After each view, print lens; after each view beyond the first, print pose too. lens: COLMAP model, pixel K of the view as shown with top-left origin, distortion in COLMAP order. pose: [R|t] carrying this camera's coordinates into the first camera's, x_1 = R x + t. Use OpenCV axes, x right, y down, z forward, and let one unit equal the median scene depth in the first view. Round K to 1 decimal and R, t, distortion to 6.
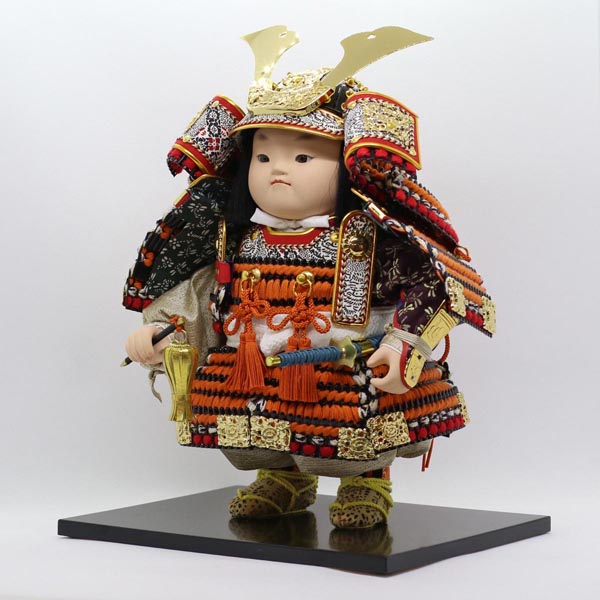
lens RADIAL K [[2801.4, 0, 298.4], [0, 2801.4, 300.4], [0, 0, 1]] dist [-0.267481, 0.000000]
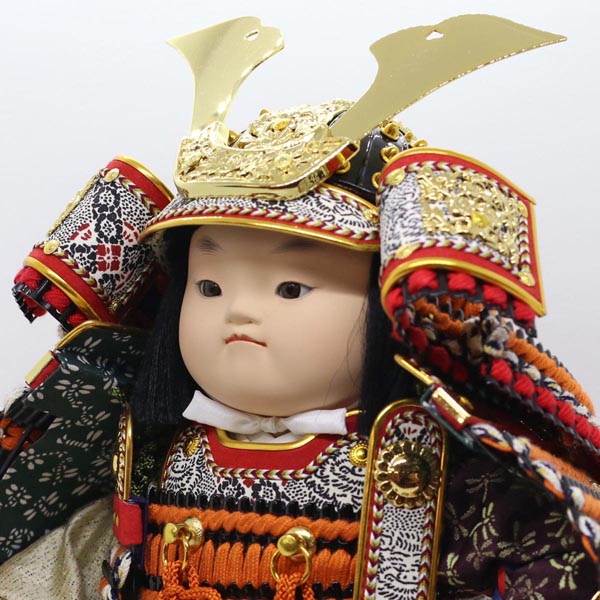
lens RADIAL K [[2801.4, 0, 301.1], [0, 2801.4, 301.6], [0, 0, 1]] dist [-0.267481, 0.000000]
pose [[0.999995, 0.001129, 0.003019, 0.001796], [-0.001045, 0.999614, -0.027750, -0.035405], [-0.003050, 0.027747, 0.999610, 0.523917]]
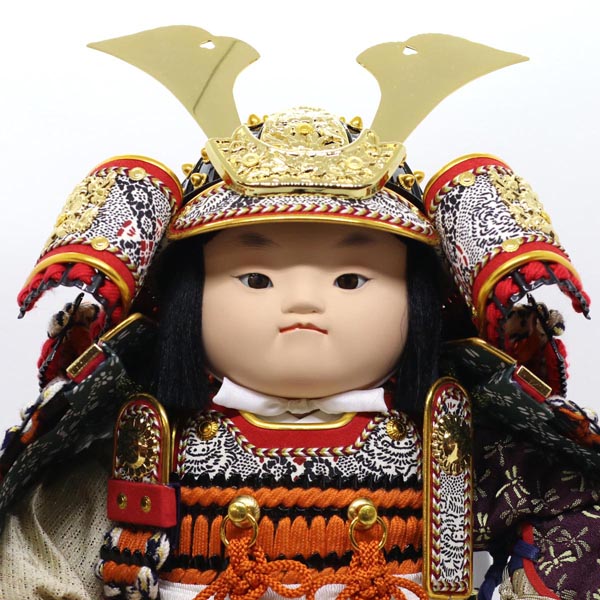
lens RADIAL K [[2801.4, 0, 301.4], [0, 2801.4, 299.4], [0, 0, 1]] dist [-0.267481, 0.000000]
pose [[0.812706, -0.017241, 0.582419, -0.305999], [0.030665, 0.999442, -0.013204, -0.040613], [-0.581866, 0.028591, 0.812782, 0.582476]]
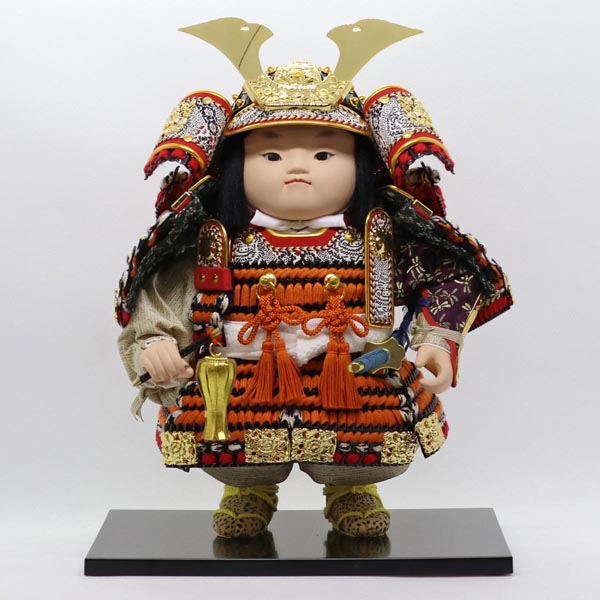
lens RADIAL K [[2801.4, 0, 299.0], [0, 2801.4, 299.0], [0, 0, 1]] dist [-0.267481, 0.000000]
pose [[0.830538, -0.049984, 0.554715, -0.537175], [0.049660, 0.998644, 0.015633, -0.017136], [-0.554744, 0.014564, 0.831893, 0.207336]]
